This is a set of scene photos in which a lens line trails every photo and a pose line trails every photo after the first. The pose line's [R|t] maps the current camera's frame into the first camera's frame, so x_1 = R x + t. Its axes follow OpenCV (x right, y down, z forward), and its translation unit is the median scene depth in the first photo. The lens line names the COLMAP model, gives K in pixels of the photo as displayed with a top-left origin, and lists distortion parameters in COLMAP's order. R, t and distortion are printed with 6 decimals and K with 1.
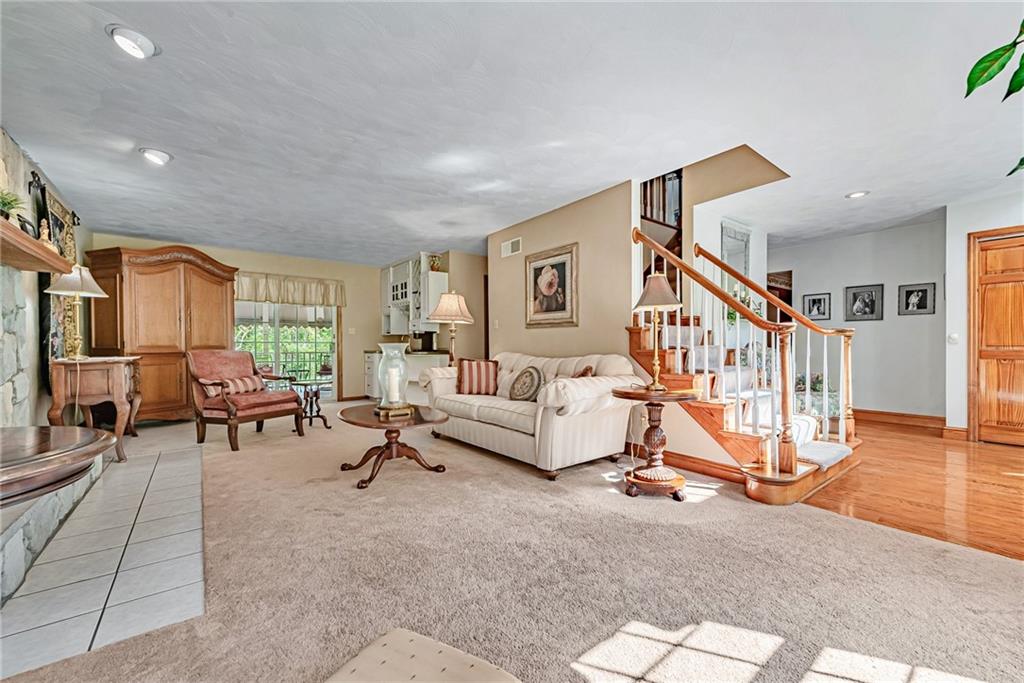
lens RADIAL K [[406.1, 0, 516.0], [0, 406.1, 340.3], [0, 0, 1]] dist [0.012088, -0.000104]
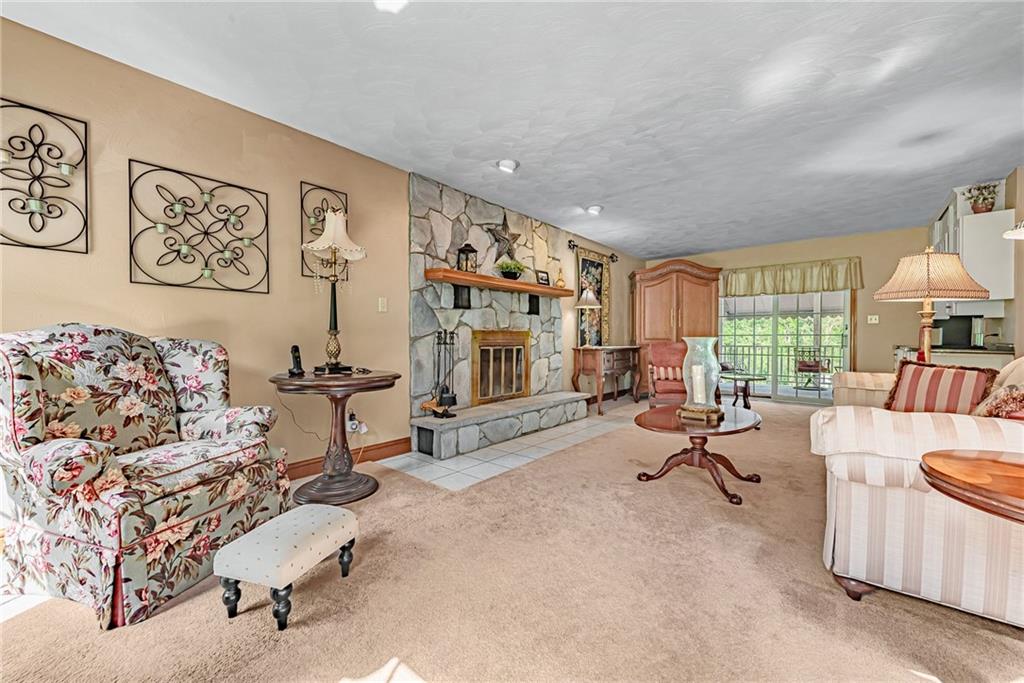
lens RADIAL K [[396.5, 0, 512.0], [0, 396.5, 341.5], [0, 0, 1]] dist [0.001154, 0.000090]
pose [[0.203817, 0.010574, -0.978952, 0.311773], [0.014783, 0.999794, 0.013877, -0.002300], [0.978897, -0.017300, 0.203619, 0.287178]]
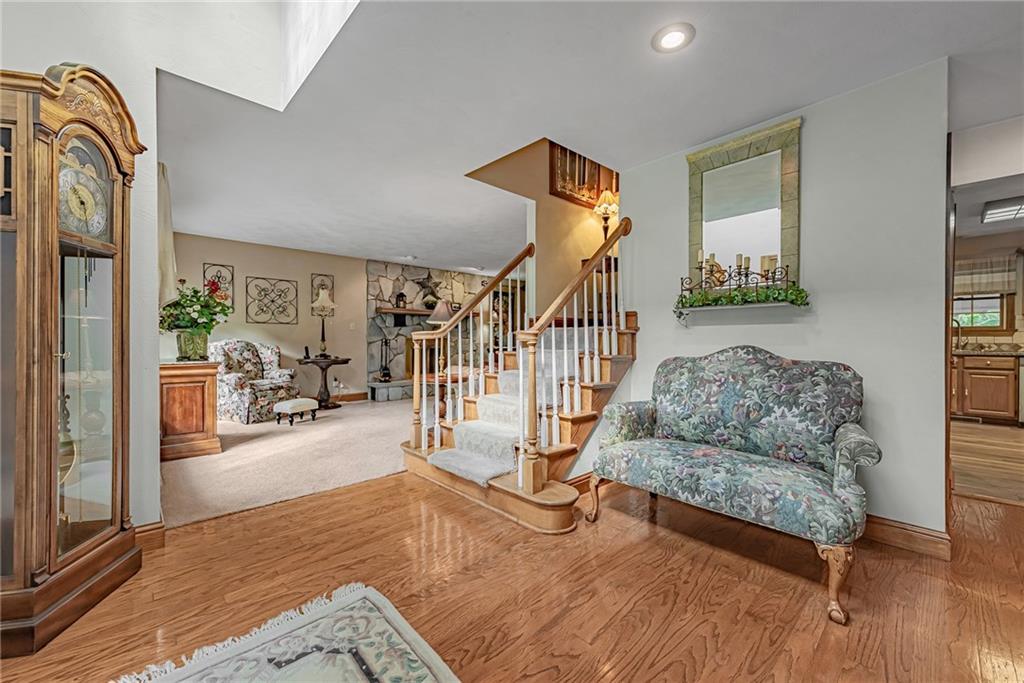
lens RADIAL K [[406.1, 0, 516.0], [0, 406.1, 340.3], [0, 0, 1]] dist [0.012088, -0.000104]
pose [[0.082171, 0.007395, -0.996591, 1.037557], [0.014393, 0.999859, 0.008606, -0.013668], [0.996514, -0.015052, 0.082053, 0.646452]]
